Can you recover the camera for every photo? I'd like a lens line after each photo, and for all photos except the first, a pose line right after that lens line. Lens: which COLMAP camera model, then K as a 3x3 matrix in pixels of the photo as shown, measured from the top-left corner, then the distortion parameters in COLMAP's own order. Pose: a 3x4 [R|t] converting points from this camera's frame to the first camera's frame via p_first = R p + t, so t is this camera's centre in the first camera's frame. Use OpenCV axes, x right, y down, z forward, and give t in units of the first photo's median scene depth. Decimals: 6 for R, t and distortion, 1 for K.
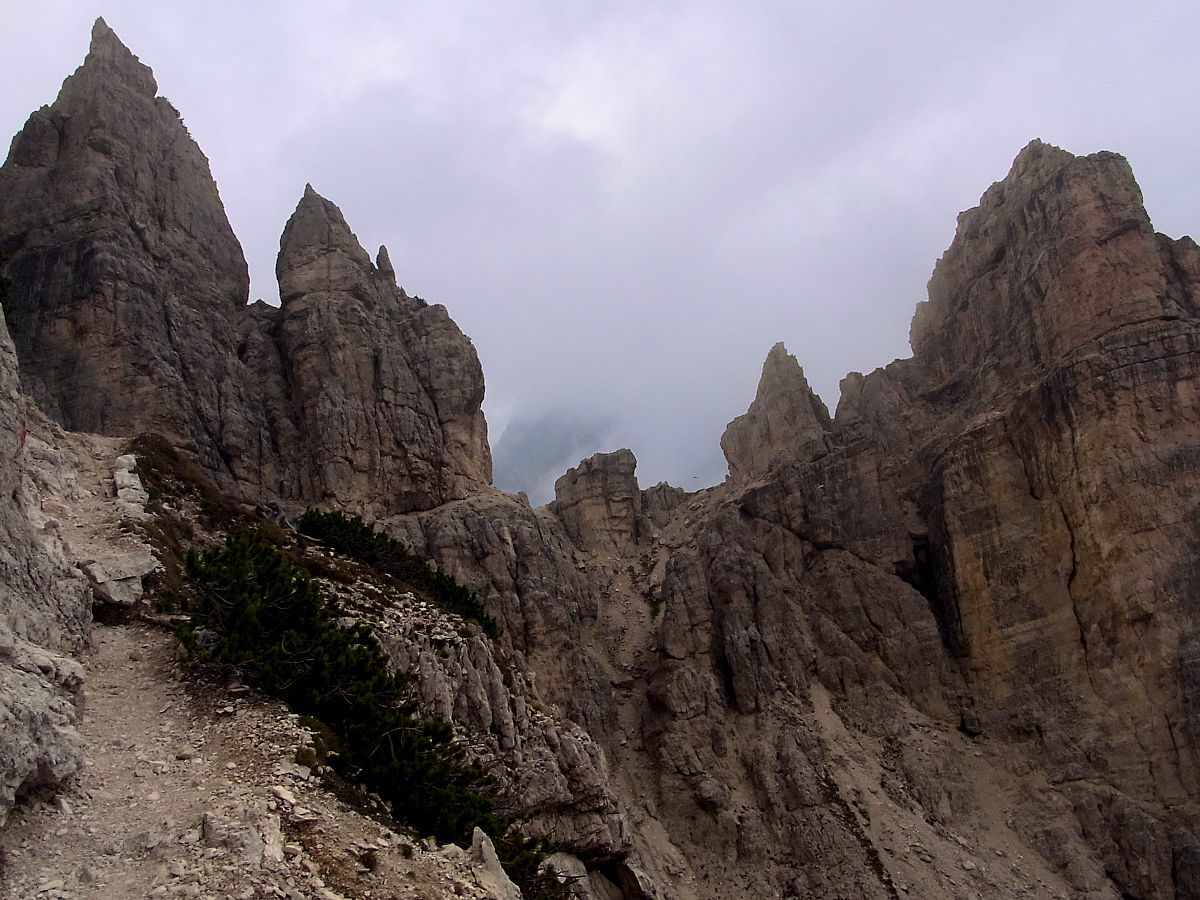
lens RADIAL K [[1288.4, 0, 600.0], [0, 1288.4, 450.0], [0, 0, 1]] dist [0.248690, 0.012672]
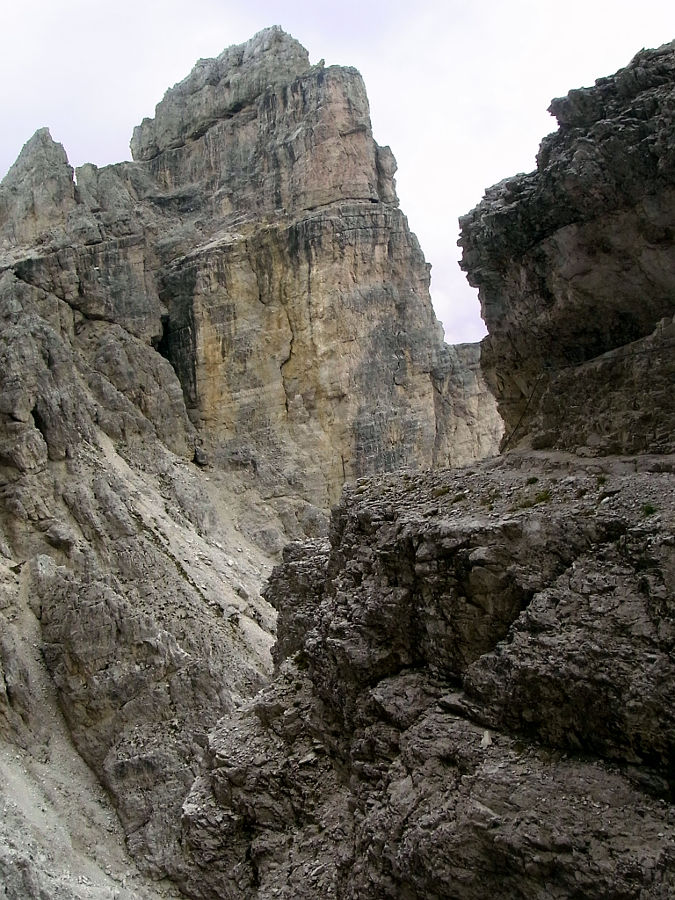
lens RADIAL K [[966.3, 0, 340.1], [0, 966.3, 376.7], [0, 0, 1]] dist [0.248690, 0.012672]
pose [[0.710578, 0.030029, 0.702977, -0.350270], [-0.182992, 0.972596, 0.143425, -0.052732], [-0.679406, -0.230554, 0.696601, 0.208604]]
